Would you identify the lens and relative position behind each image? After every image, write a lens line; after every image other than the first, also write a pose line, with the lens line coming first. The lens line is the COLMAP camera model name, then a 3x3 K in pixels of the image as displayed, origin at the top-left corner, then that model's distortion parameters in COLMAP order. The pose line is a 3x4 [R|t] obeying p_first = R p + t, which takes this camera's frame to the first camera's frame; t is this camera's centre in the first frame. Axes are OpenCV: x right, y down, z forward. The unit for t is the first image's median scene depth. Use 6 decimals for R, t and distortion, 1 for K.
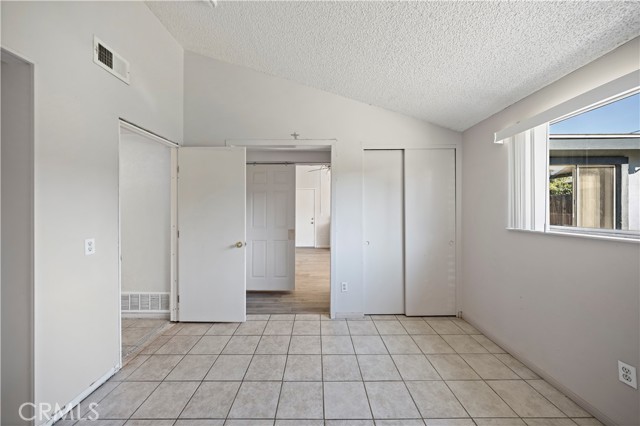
lens RADIAL K [[220.7, 0, 316.2], [0, 220.7, 212.7], [0, 0, 1]] dist [-0.002790, -0.000120]
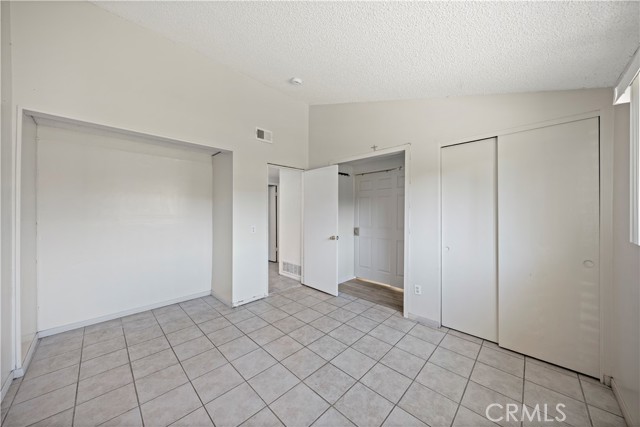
lens RADIAL K [[220.7, 0, 316.2], [0, 220.7, 213.2], [0, 0, 1]] dist [-0.002790, -0.000120]
pose [[0.705723, 0.006130, -0.708461, 0.551124], [-0.010430, 0.999944, -0.001737, -0.001101], [0.708411, 0.008616, 0.705747, -0.029710]]
